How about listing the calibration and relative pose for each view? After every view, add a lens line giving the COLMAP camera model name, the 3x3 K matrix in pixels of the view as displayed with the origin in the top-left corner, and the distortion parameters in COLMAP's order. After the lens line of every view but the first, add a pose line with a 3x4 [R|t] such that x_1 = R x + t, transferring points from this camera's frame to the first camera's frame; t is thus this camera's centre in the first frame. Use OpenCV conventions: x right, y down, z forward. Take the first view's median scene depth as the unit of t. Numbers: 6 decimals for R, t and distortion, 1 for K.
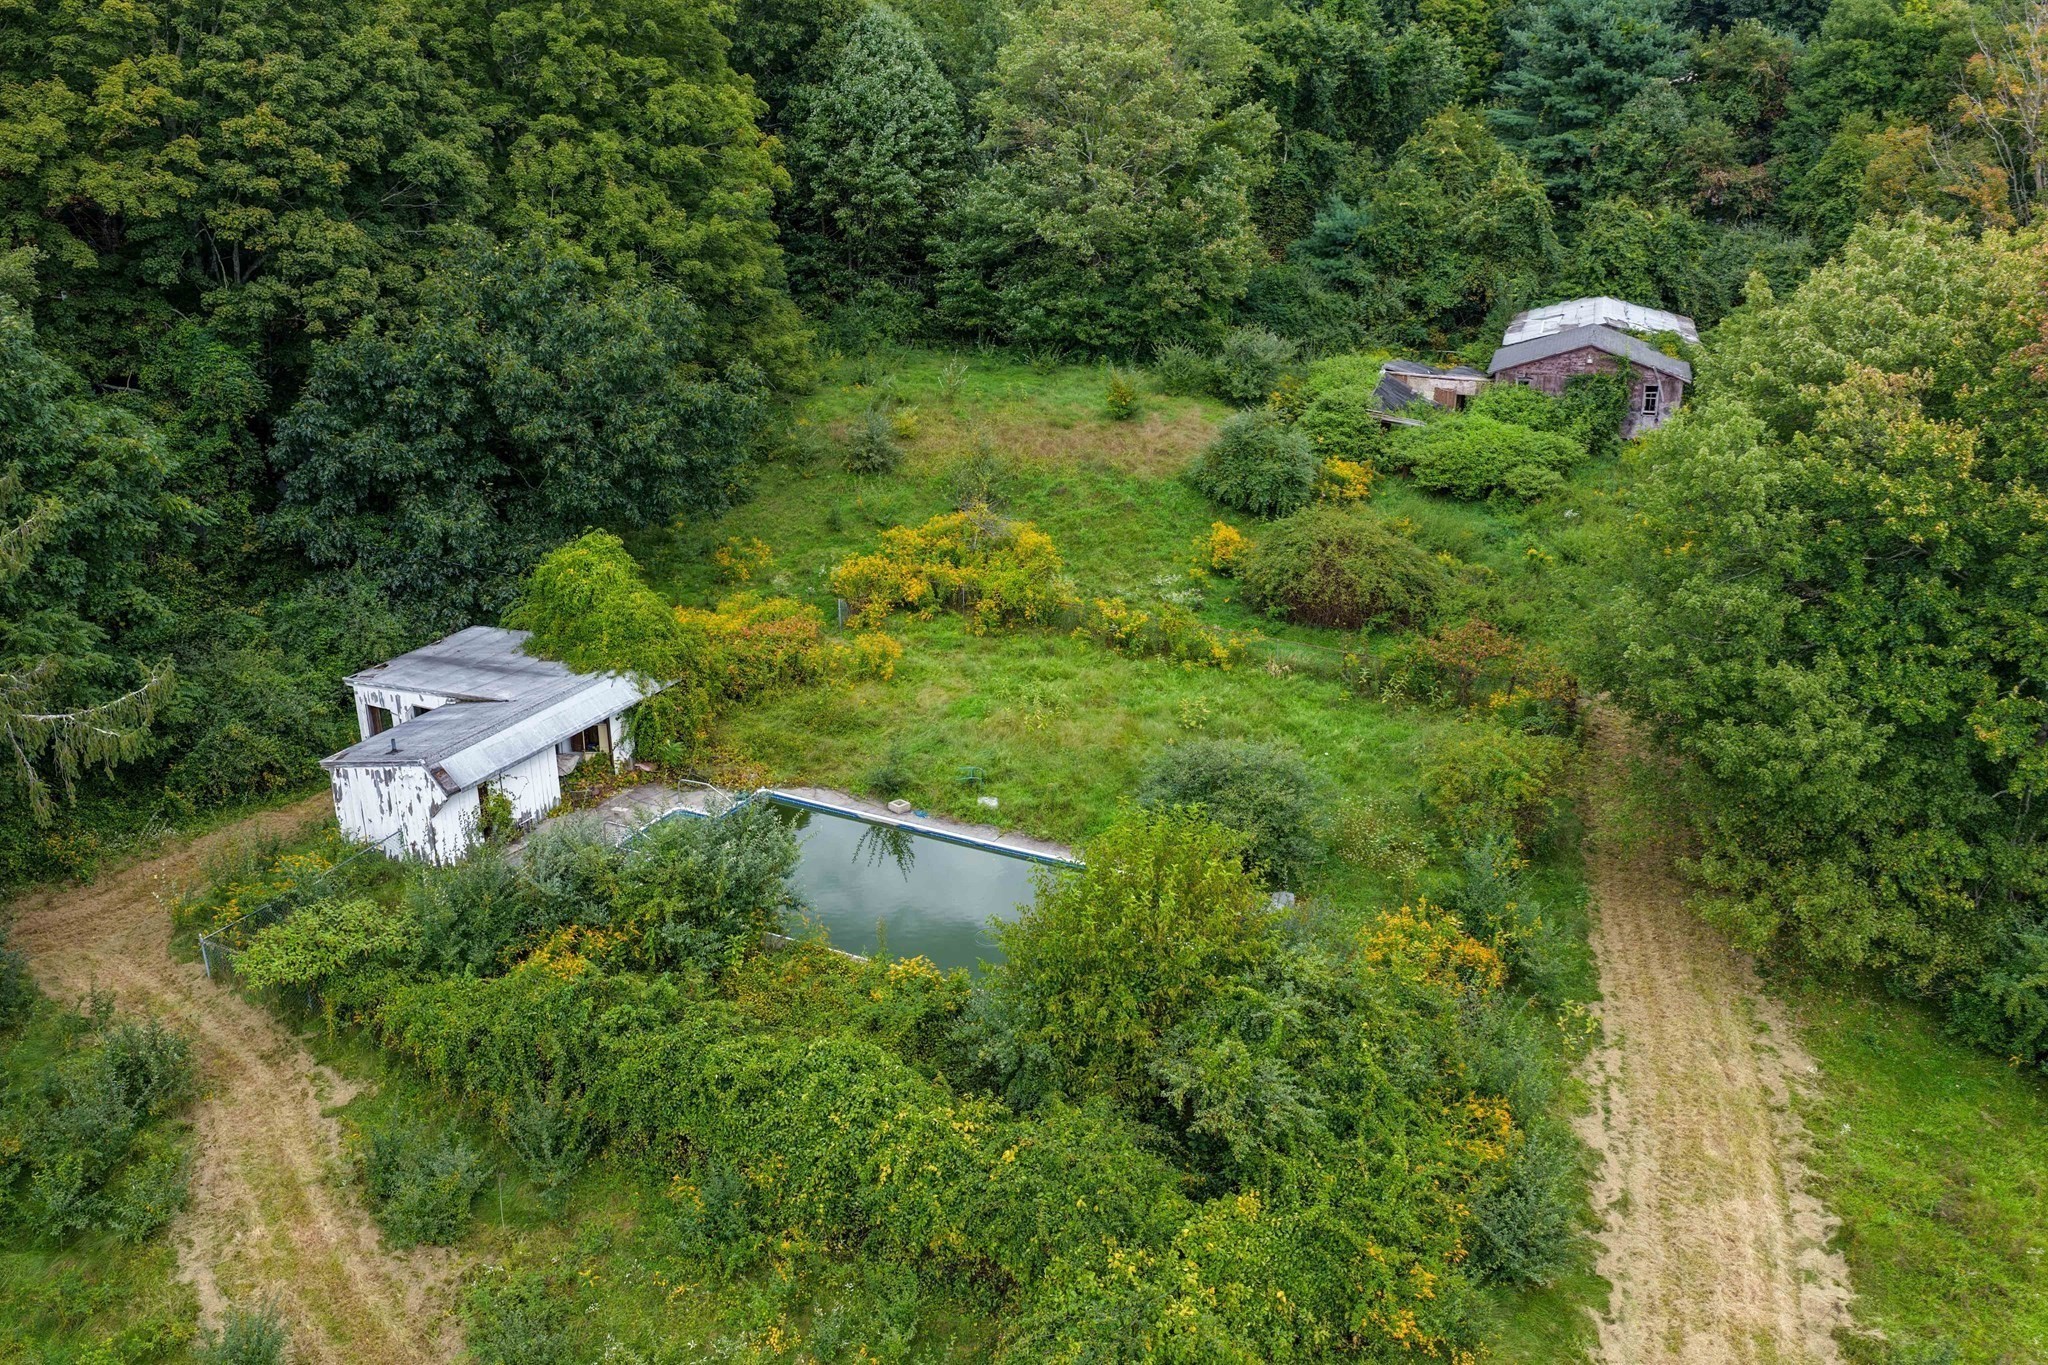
lens RADIAL K [[1699.8, 0, 1020.0], [0, 1699.8, 677.3], [0, 0, 1]] dist [-0.015432, 0.037125]
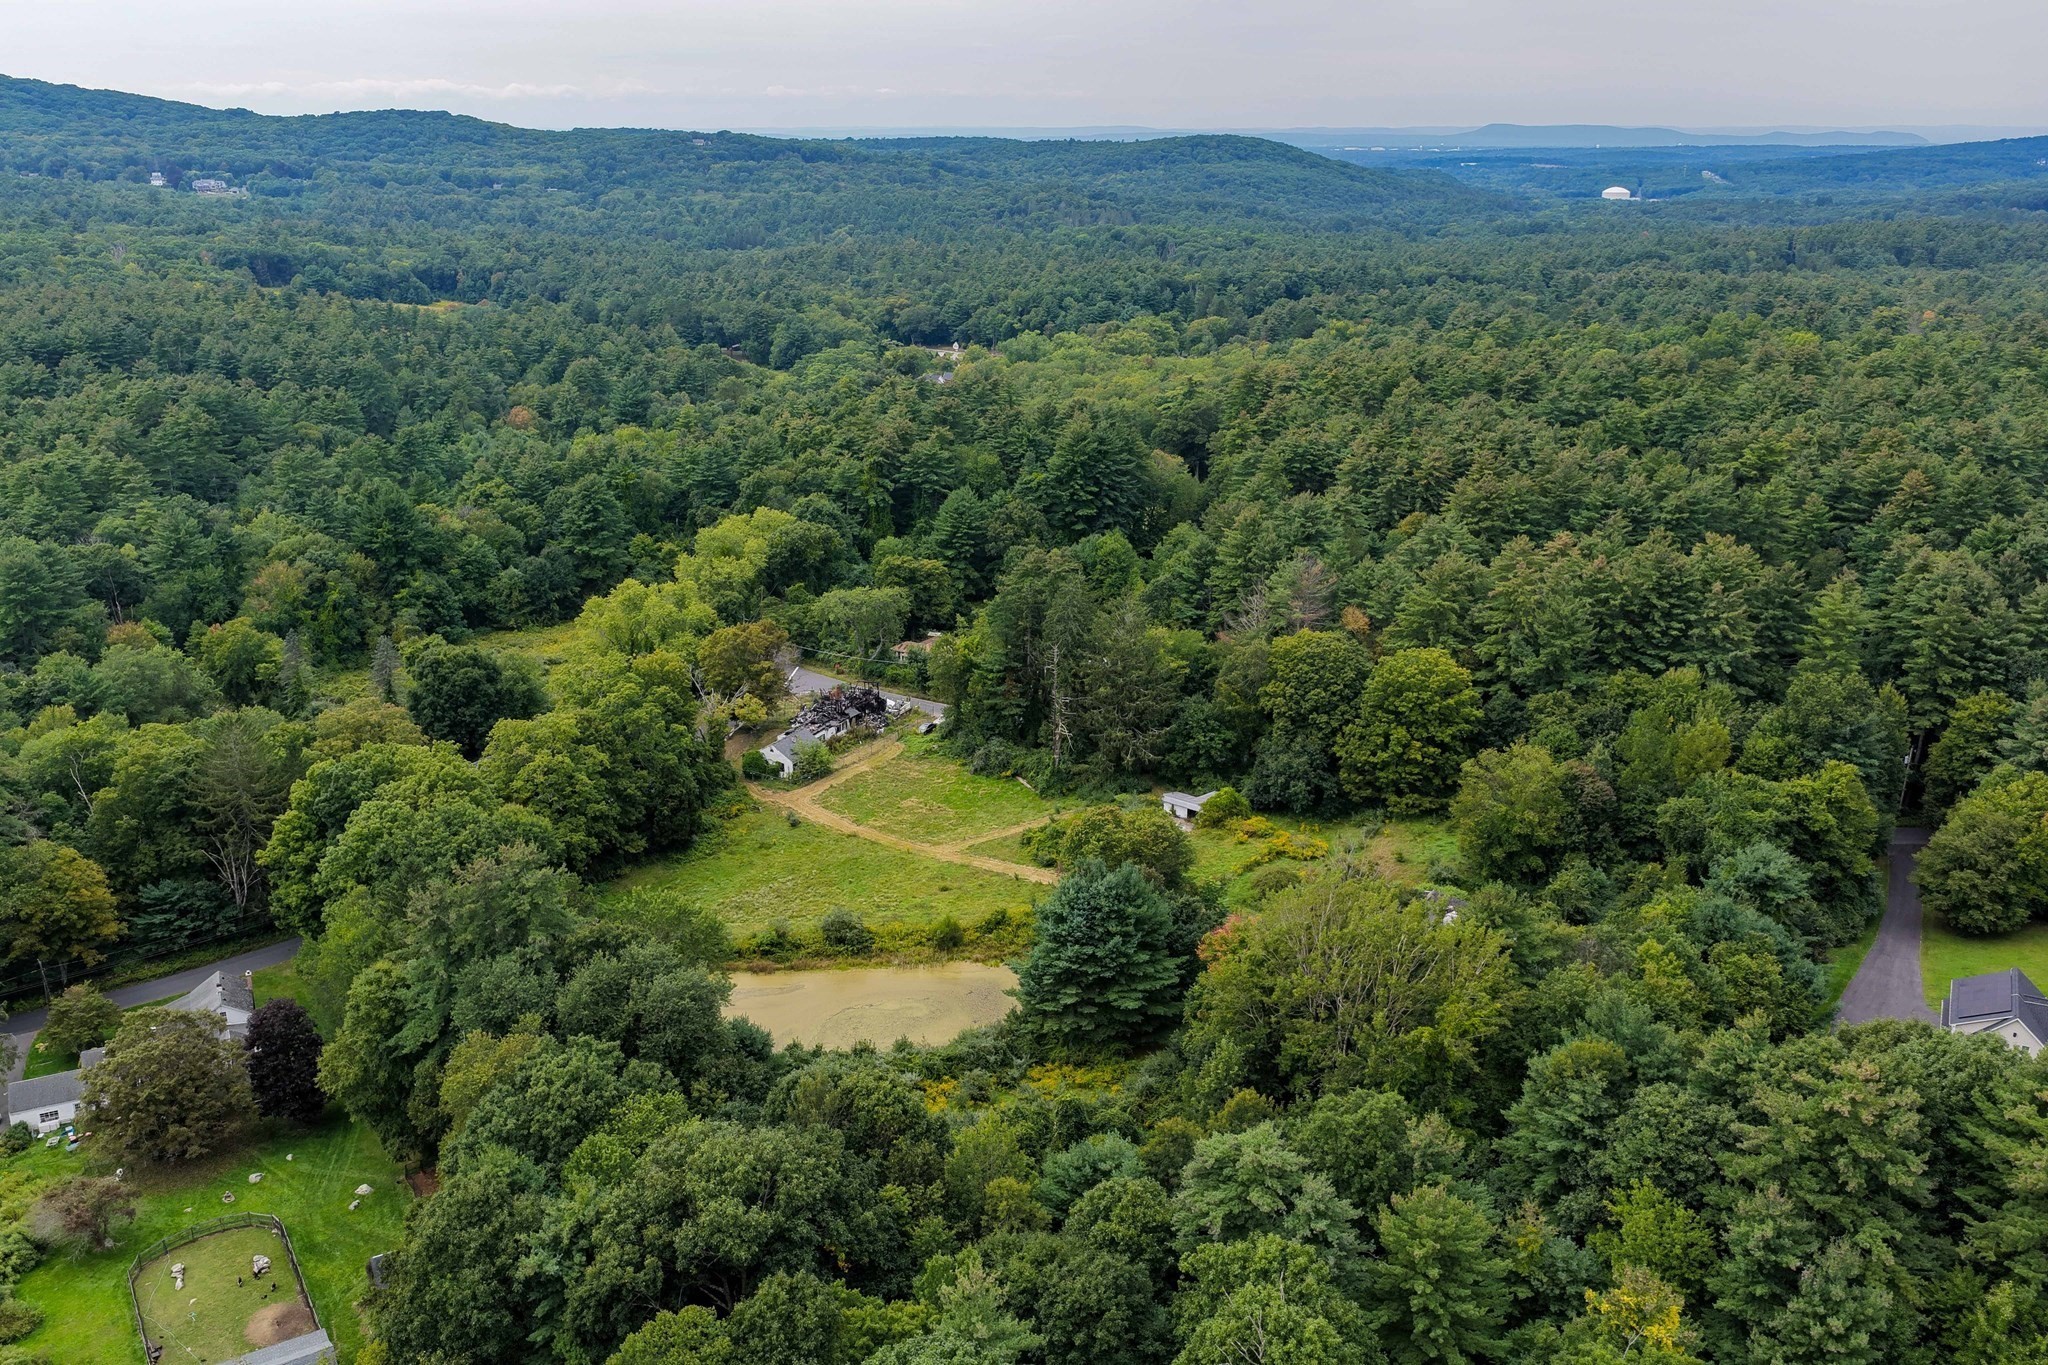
lens RADIAL K [[1699.8, 0, 1020.0], [0, 1699.8, 677.3], [0, 0, 1]] dist [-0.015432, 0.037125]
pose [[-0.236838, 0.298004, -0.924717, 4.316265], [-0.339746, 0.866299, 0.366194, -1.930454], [0.910209, 0.400897, -0.103926, 0.758488]]
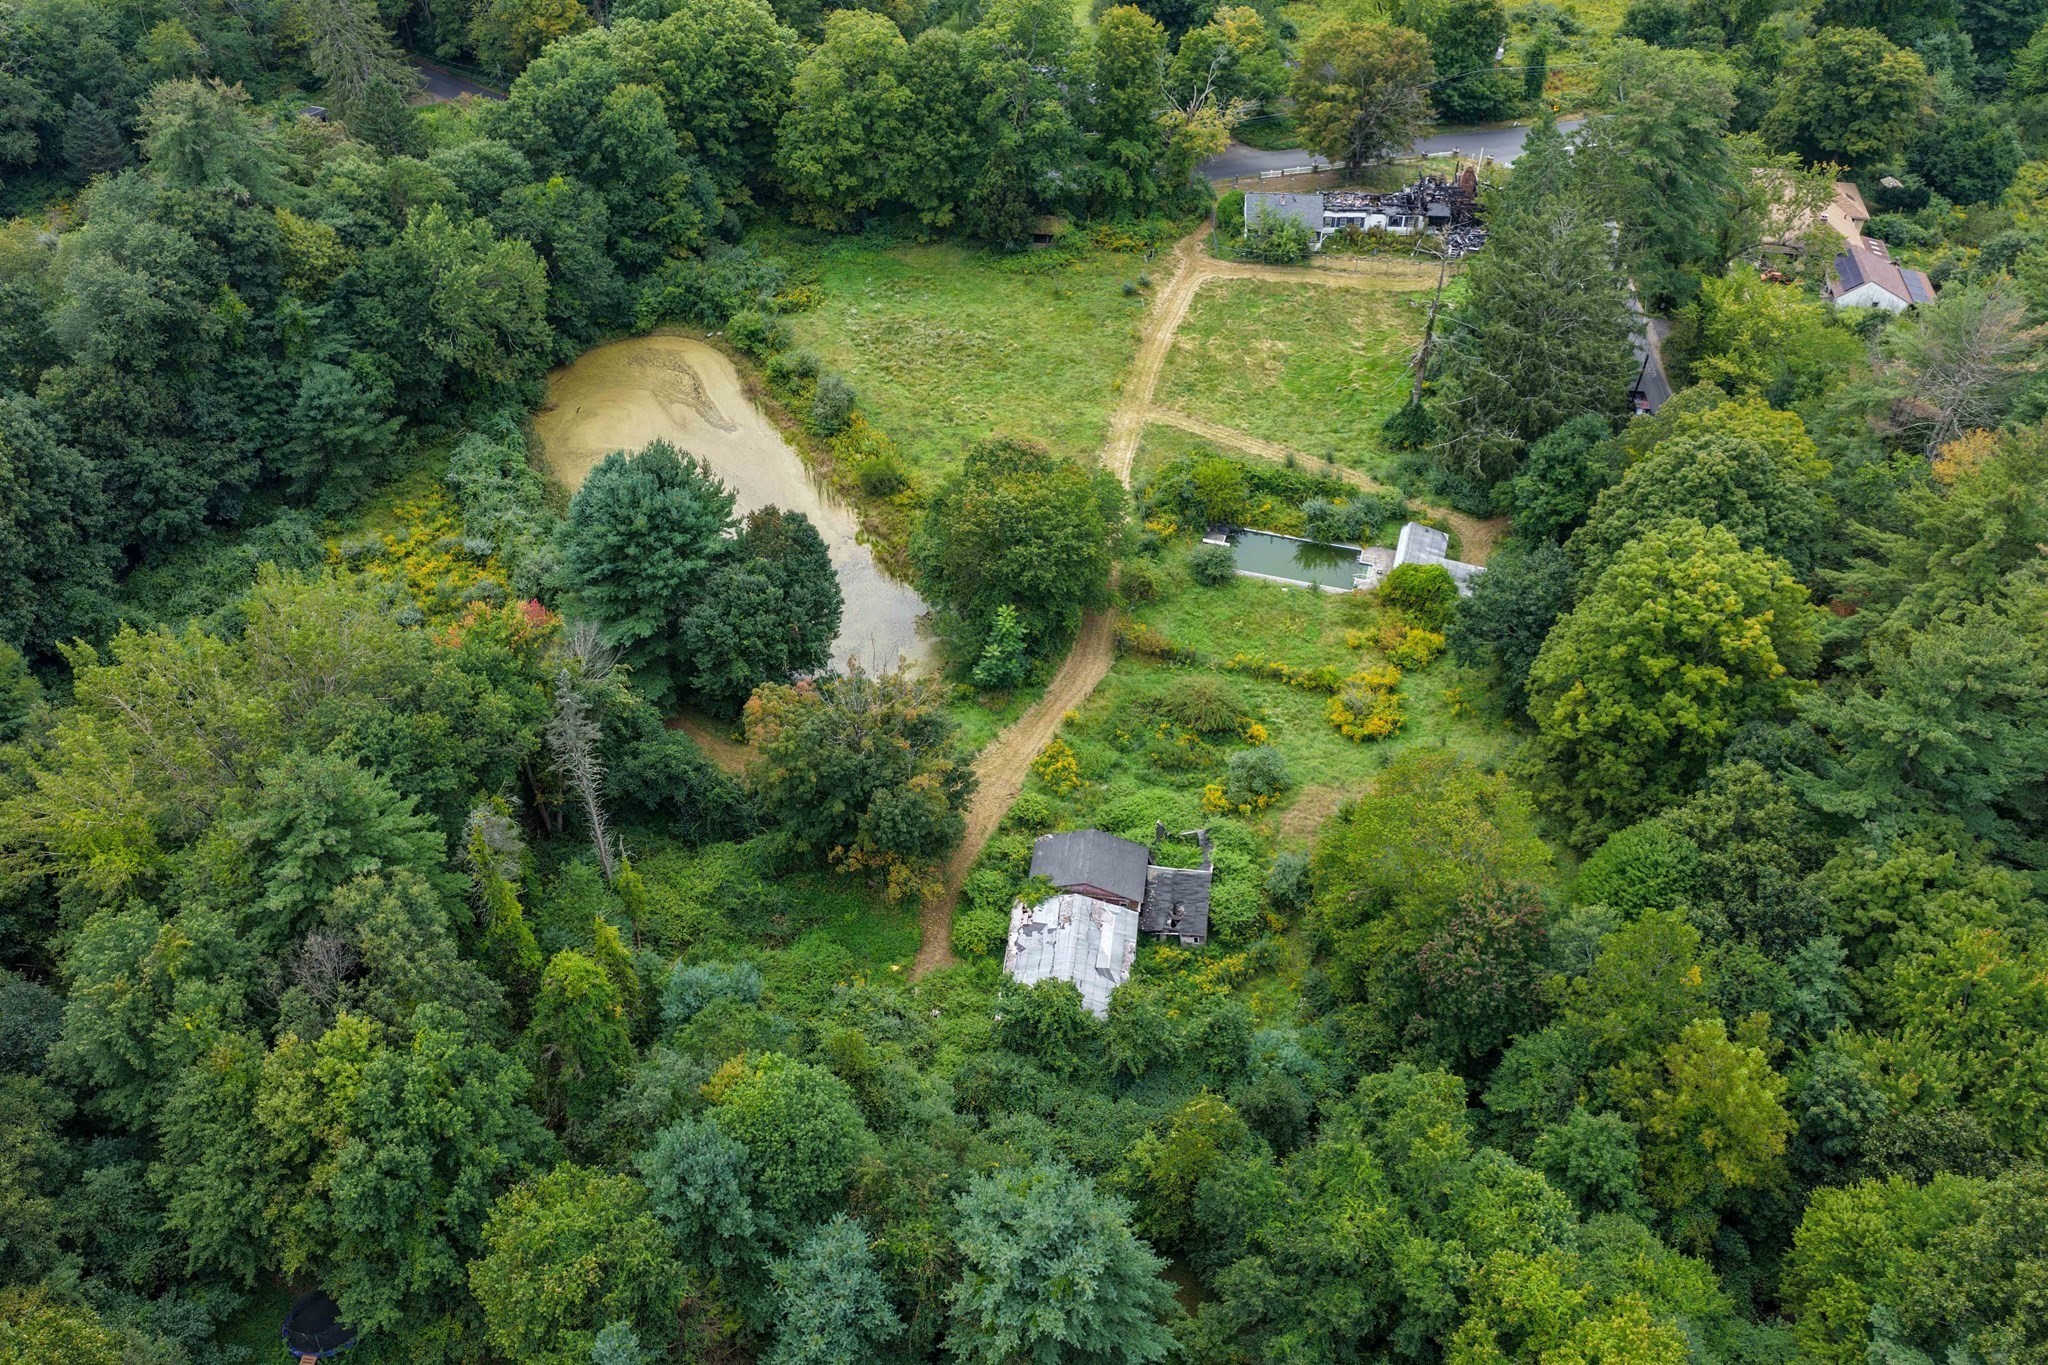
lens RADIAL K [[1699.8, 0, 1020.0], [0, 1699.8, 677.3], [0, 0, 1]] dist [-0.015432, 0.037125]
pose [[-0.982601, 0.126736, -0.135772, 0.868923], [-0.062567, 0.462420, 0.884451, -2.476857], [0.174876, 0.877557, -0.446444, 2.237194]]
